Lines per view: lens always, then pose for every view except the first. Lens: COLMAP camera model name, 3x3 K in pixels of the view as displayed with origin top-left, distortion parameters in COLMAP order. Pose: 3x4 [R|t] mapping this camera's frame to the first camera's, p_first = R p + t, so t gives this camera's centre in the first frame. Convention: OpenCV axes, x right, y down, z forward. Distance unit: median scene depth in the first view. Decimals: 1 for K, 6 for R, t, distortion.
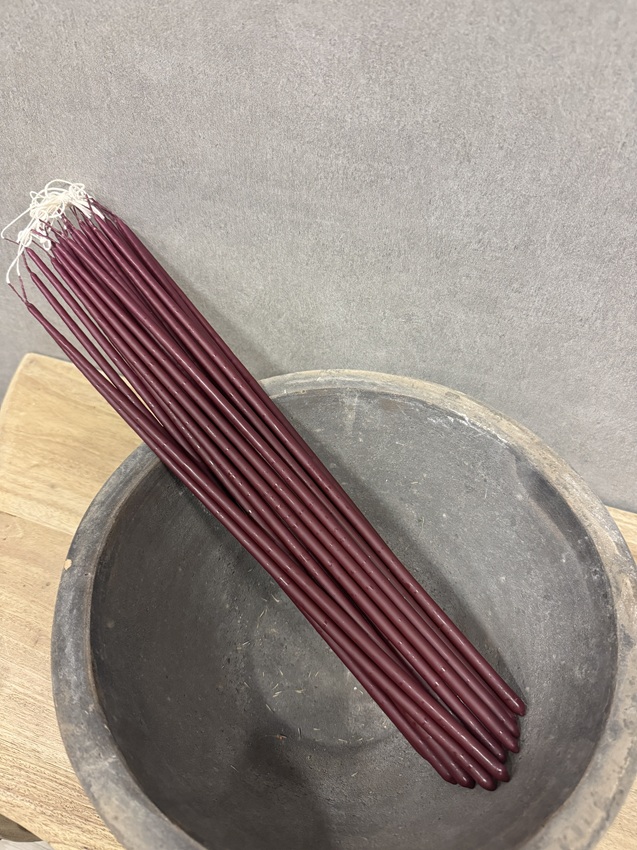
lens RADIAL K [[671.2, 0, 315.3], [0, 671.2, 430.5], [0, 0, 1]] dist [0.011840, -0.040218]
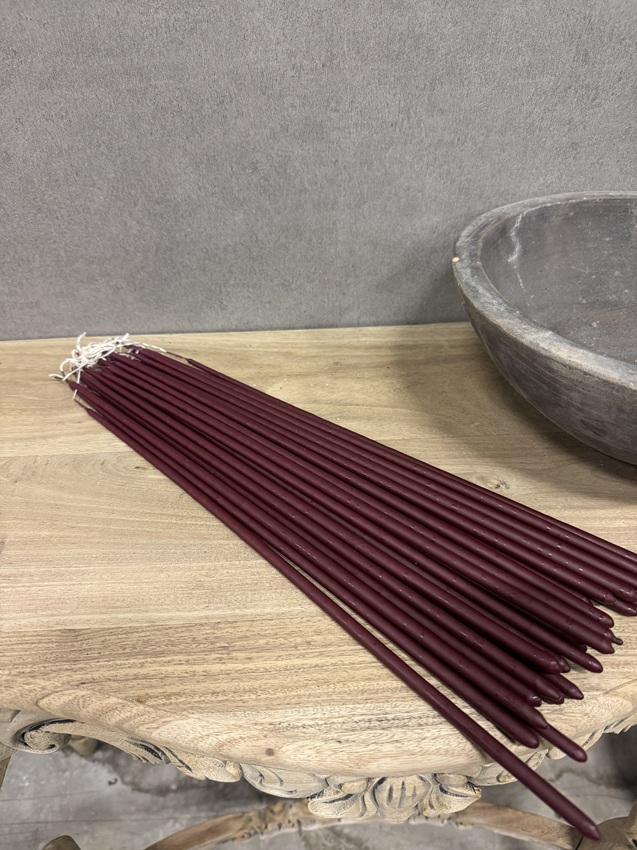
lens RADIAL K [[671.2, 0, 335.6], [0, 671.2, 405.0], [0, 0, 1]] dist [0.011840, -0.040218]
pose [[0.923119, -0.259697, 0.283564, -0.173193], [0.315595, 0.933006, -0.172915, 0.486471], [-0.219661, 0.249113, 0.943235, 0.007122]]
